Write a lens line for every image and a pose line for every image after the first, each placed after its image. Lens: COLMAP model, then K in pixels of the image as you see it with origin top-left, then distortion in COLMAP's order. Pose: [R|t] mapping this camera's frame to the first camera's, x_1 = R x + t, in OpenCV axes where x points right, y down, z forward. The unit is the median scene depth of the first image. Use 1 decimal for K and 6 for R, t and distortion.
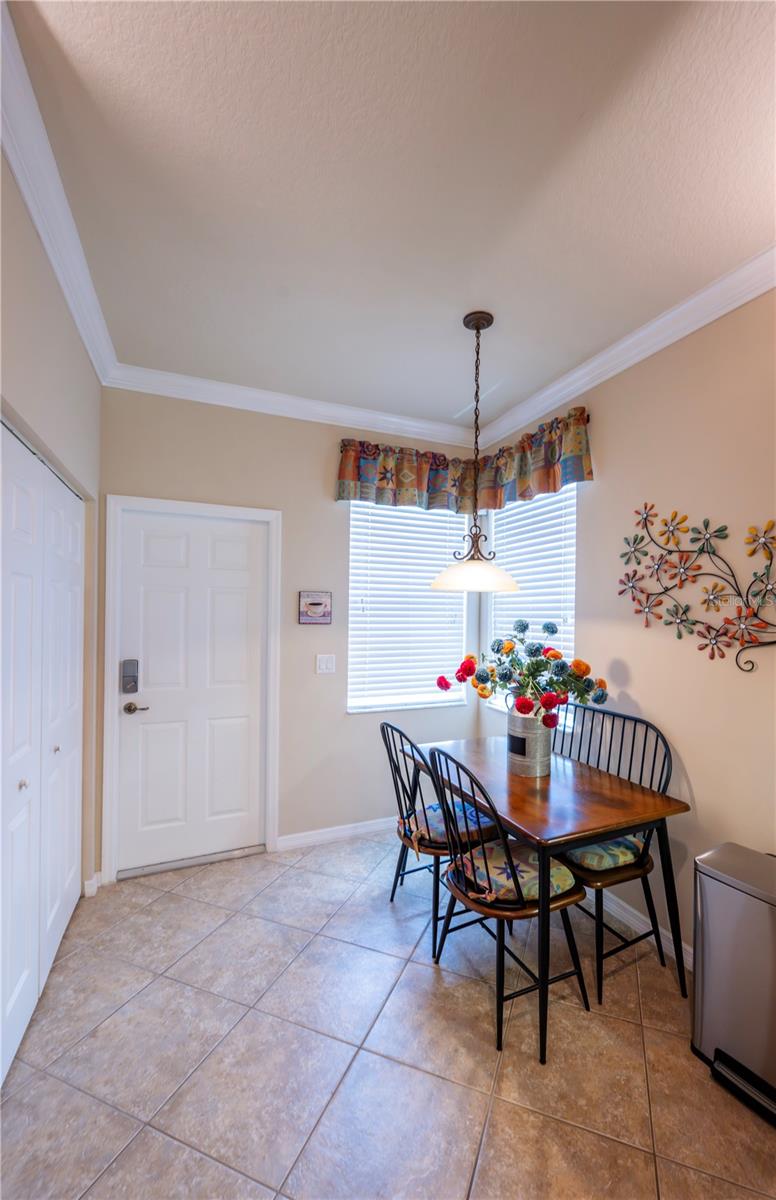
lens RADIAL K [[492.2, 0, 411.9], [0, 492.2, 612.4], [0, 0, 1]] dist [-0.001478, -0.000004]
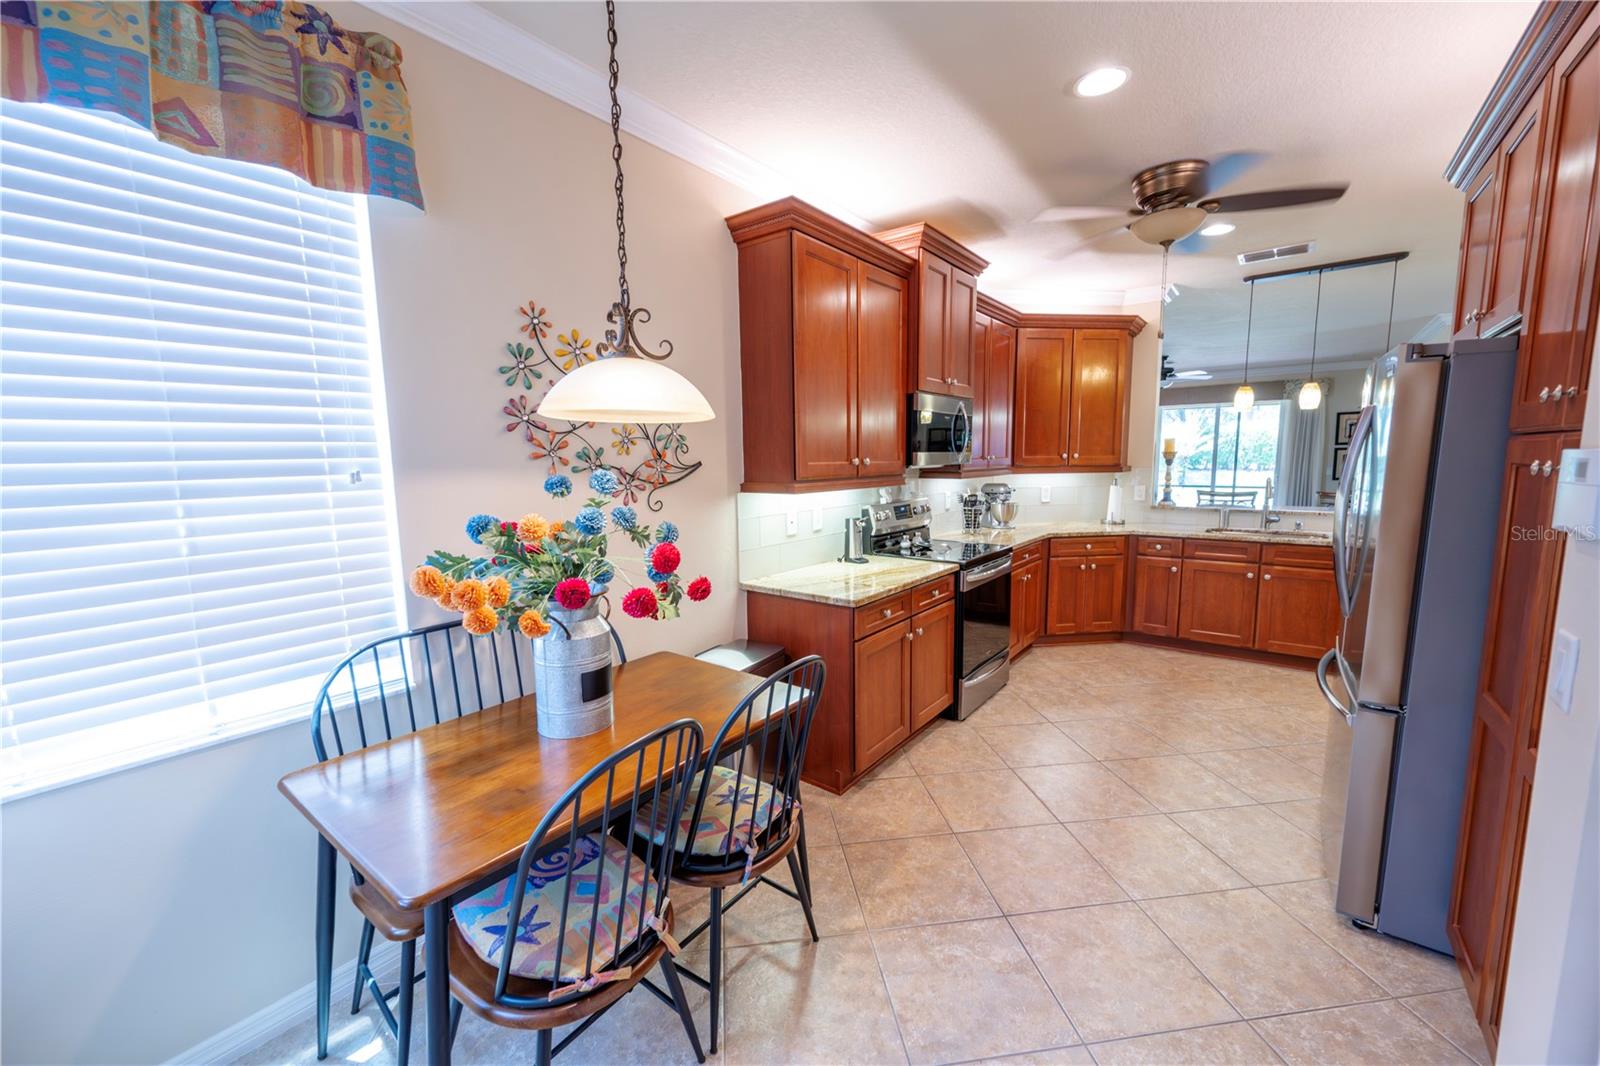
lens RADIAL K [[626.3, 0, 800.9], [0, 626.3, 536.0], [0, 0, 1]] dist [-0.001255, 0.000031]
pose [[-0.476326, -0.116604, 0.871503, -0.542866], [0.009009, 0.990468, 0.137445, -0.008973], [-0.879222, 0.073320, -0.470736, 1.125960]]
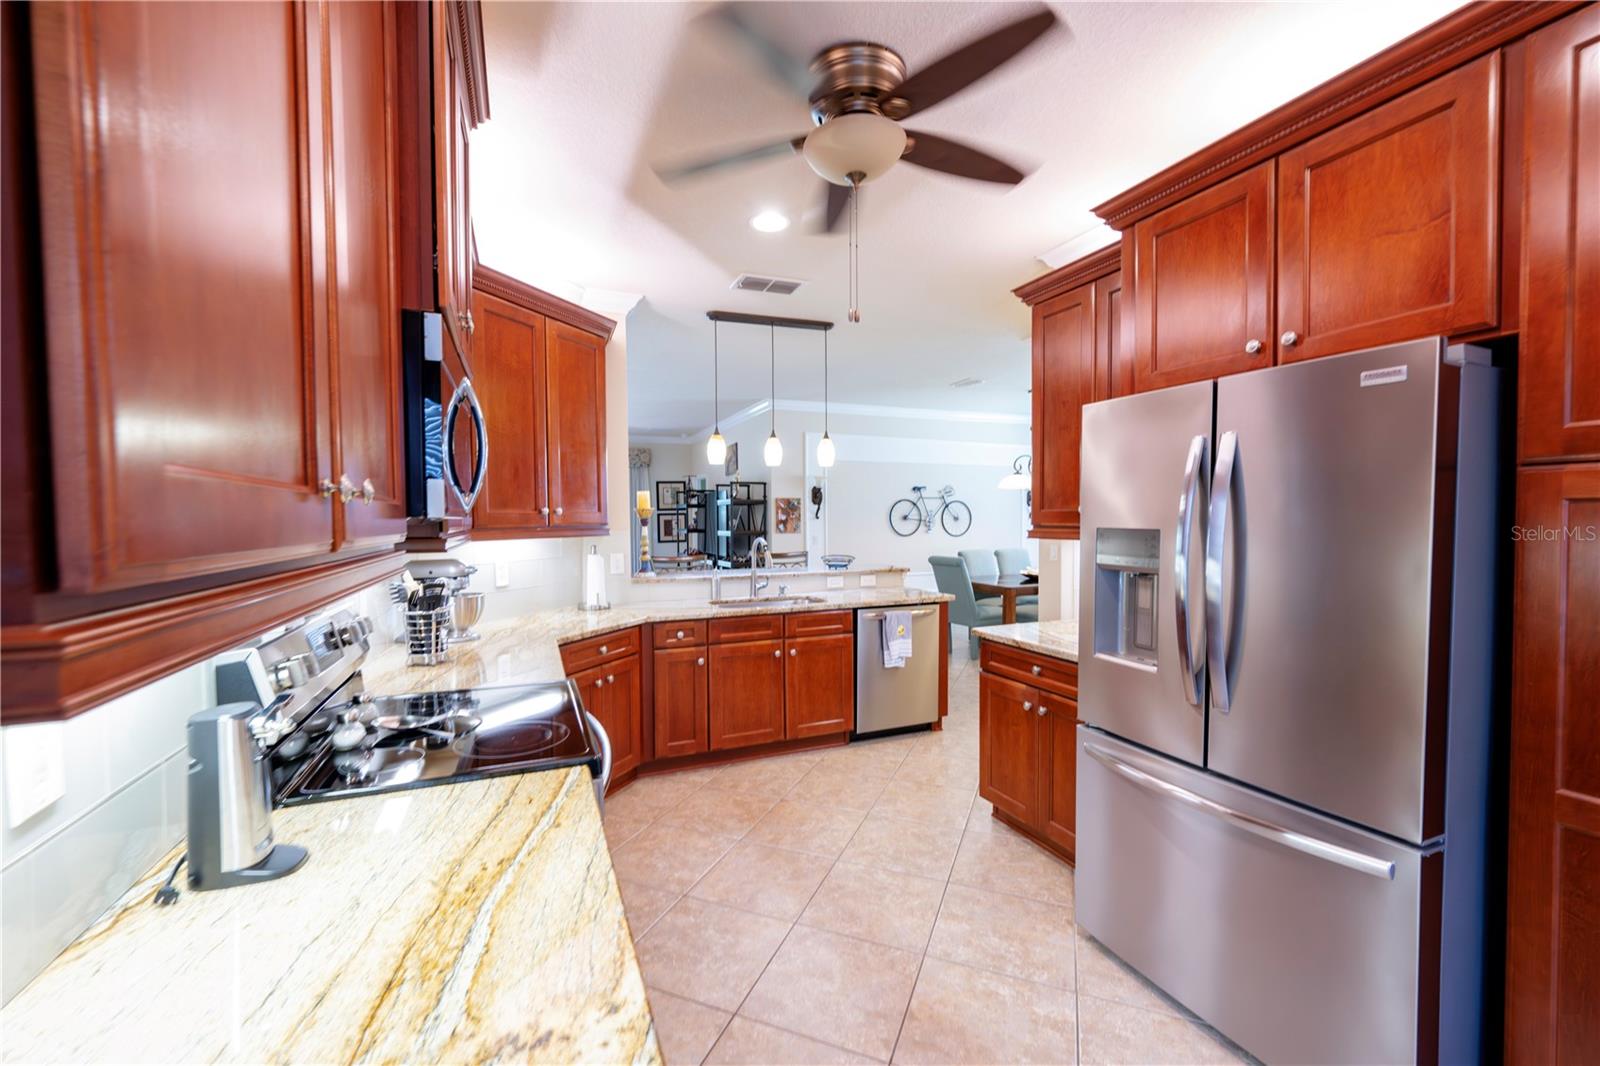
lens RADIAL K [[655.4, 0, 797.7], [0, 655.4, 537.0], [0, 0, 1]] dist [0.000756, -0.000109]
pose [[-0.999781, -0.002602, 0.020747, 0.358255], [-0.001939, 0.999489, 0.031920, 0.032501], [-0.020820, 0.031873, -0.999275, 0.701483]]
